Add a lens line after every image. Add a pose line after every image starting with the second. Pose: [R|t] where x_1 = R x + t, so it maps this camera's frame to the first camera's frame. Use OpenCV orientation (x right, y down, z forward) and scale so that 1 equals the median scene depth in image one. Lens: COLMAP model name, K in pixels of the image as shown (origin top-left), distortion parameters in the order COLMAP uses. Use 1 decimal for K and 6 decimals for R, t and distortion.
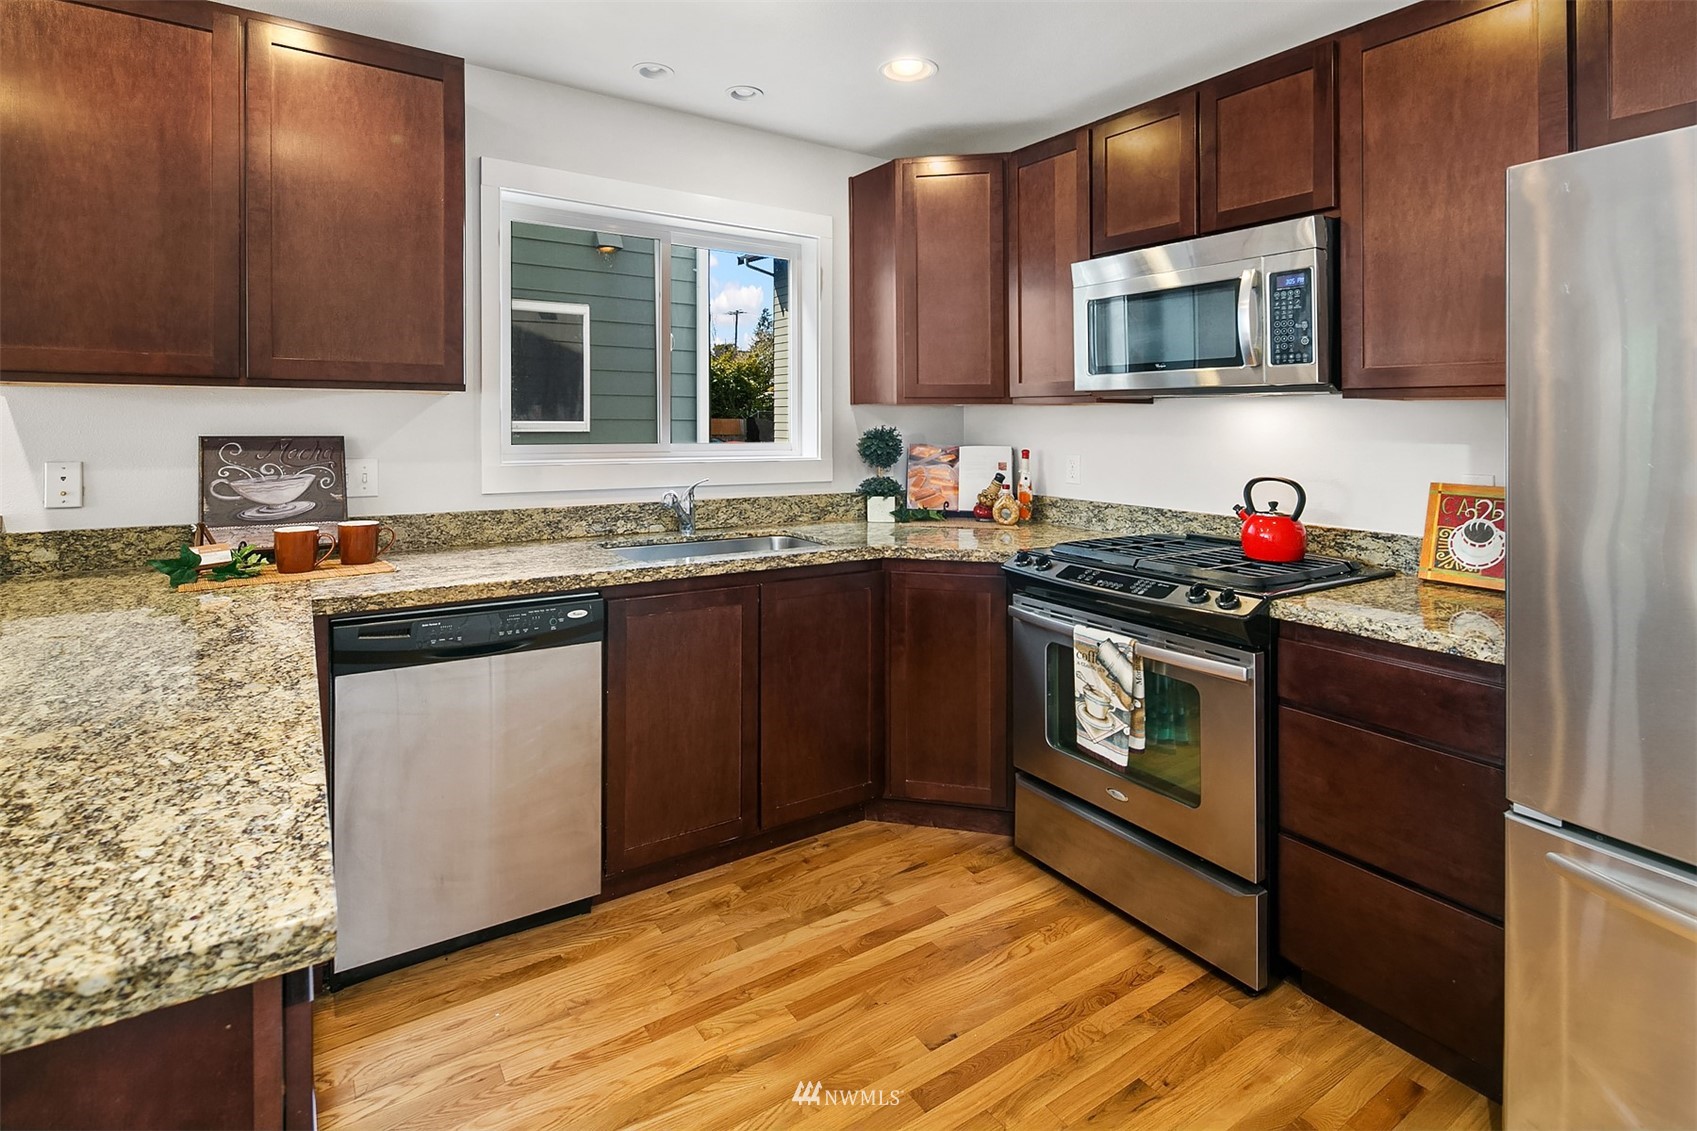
lens RADIAL K [[823.3, 0, 837.8], [0, 823.3, 428.8], [0, 0, 1]] dist [-0.001814, -0.002937]
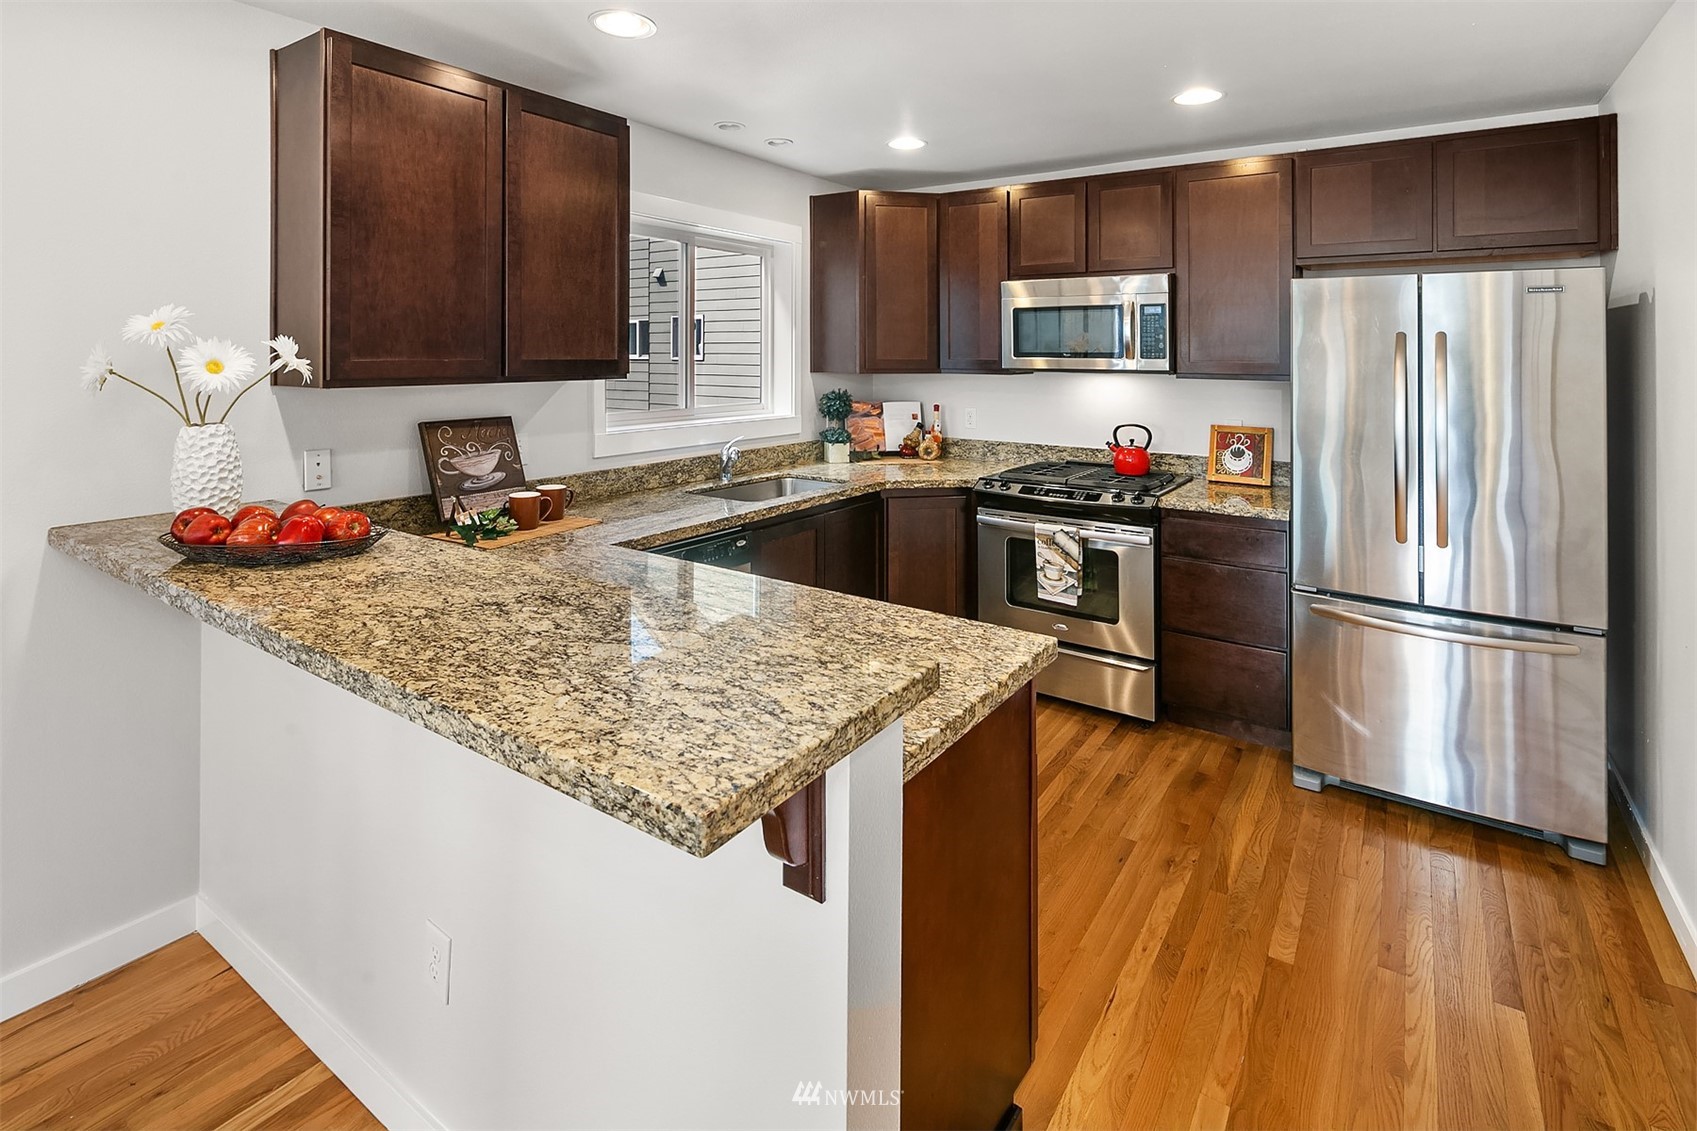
lens RADIAL K [[823.3, 0, 837.7], [0, 823.3, 358.4], [0, 0, 1]] dist [-0.001814, -0.002937]
pose [[0.928389, -0.005069, 0.371576, -0.655691], [0.005564, 0.999984, -0.000259, -0.078850], [-0.371569, 0.002308, 0.928402, -0.323804]]
